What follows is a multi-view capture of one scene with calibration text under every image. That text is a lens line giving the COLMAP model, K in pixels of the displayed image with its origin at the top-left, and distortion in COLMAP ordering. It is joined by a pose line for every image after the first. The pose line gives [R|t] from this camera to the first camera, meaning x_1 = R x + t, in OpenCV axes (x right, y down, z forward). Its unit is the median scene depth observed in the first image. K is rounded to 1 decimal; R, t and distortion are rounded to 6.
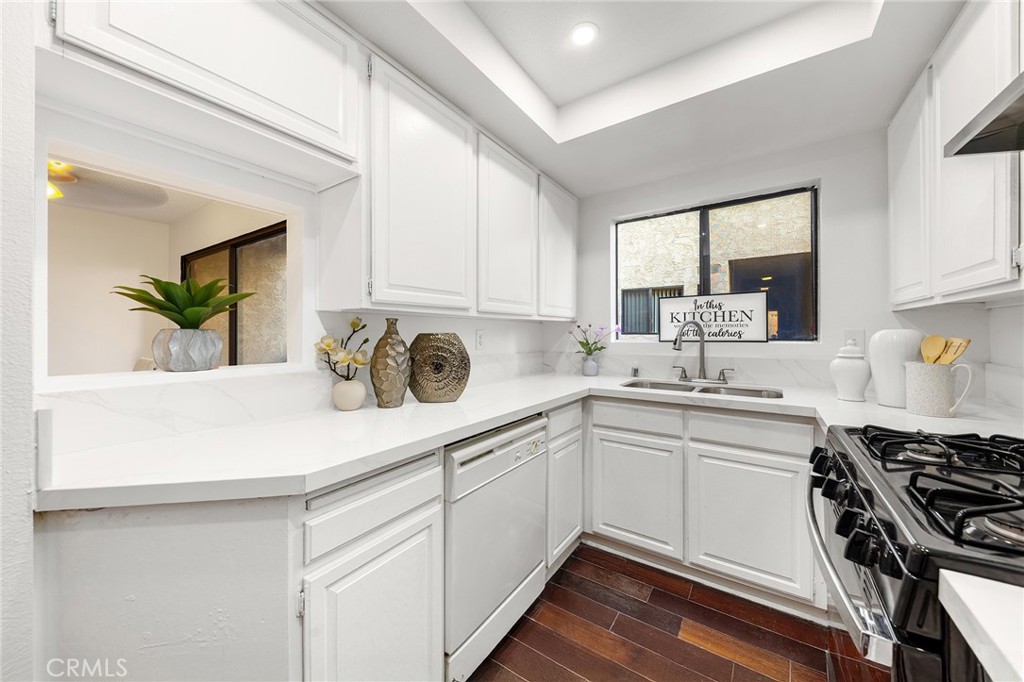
lens RADIAL K [[364.5, 0, 512.2], [0, 364.5, 335.8], [0, 0, 1]] dist [-0.000531, -0.000330]
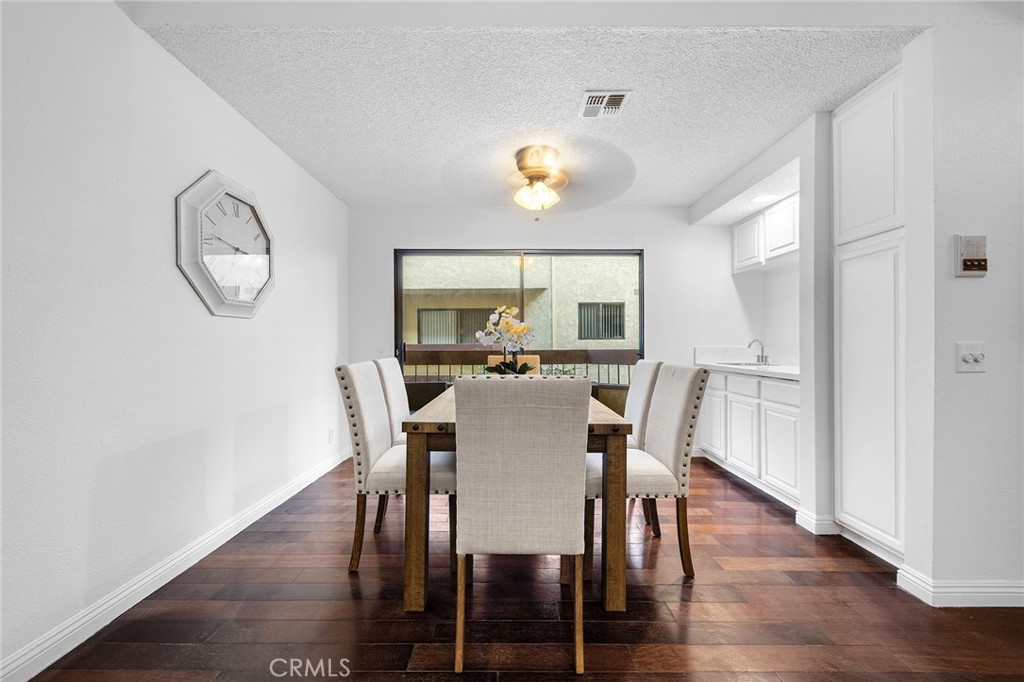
lens RADIAL K [[404.1, 0, 509.2], [0, 404.1, 345.8], [0, 0, 1]] dist [-0.000379, -0.000112]
pose [[0.829930, -0.006233, 0.557833, -3.716969], [0.006905, 0.999976, 0.000900, 0.082715], [-0.557825, 0.003105, 0.829953, 0.048011]]
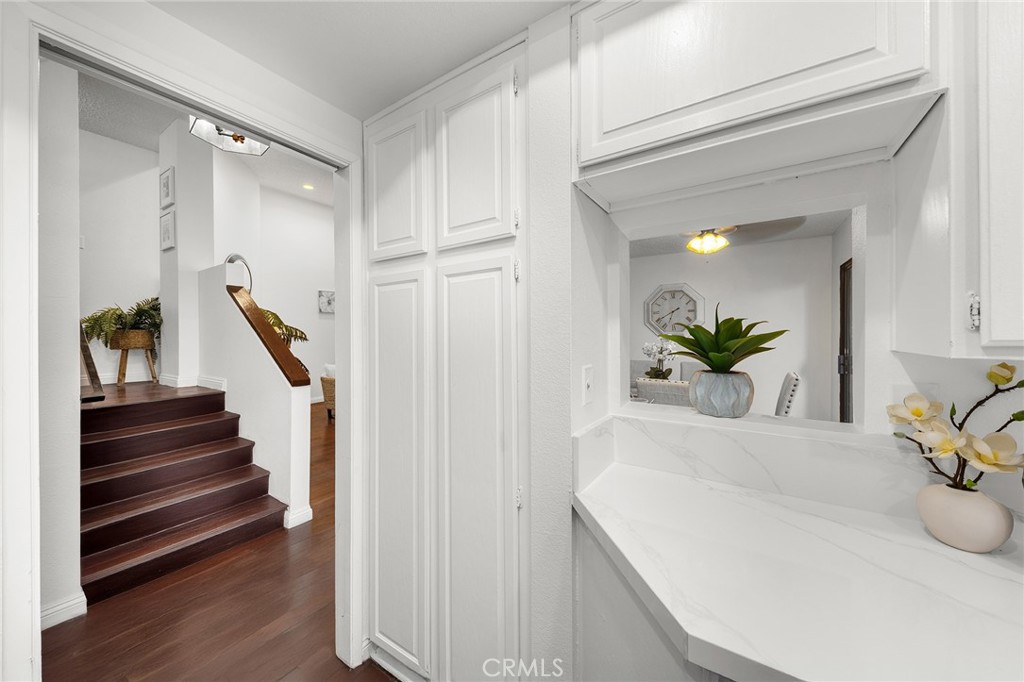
lens RADIAL K [[364.5, 0, 512.2], [0, 364.5, 335.8], [0, 0, 1]] dist [-0.000531, -0.000330]
pose [[0.018671, 0.000795, -0.999825, 0.058113], [-0.004421, 0.999990, 0.000713, -0.091651], [0.999816, 0.004407, 0.018674, 0.350358]]
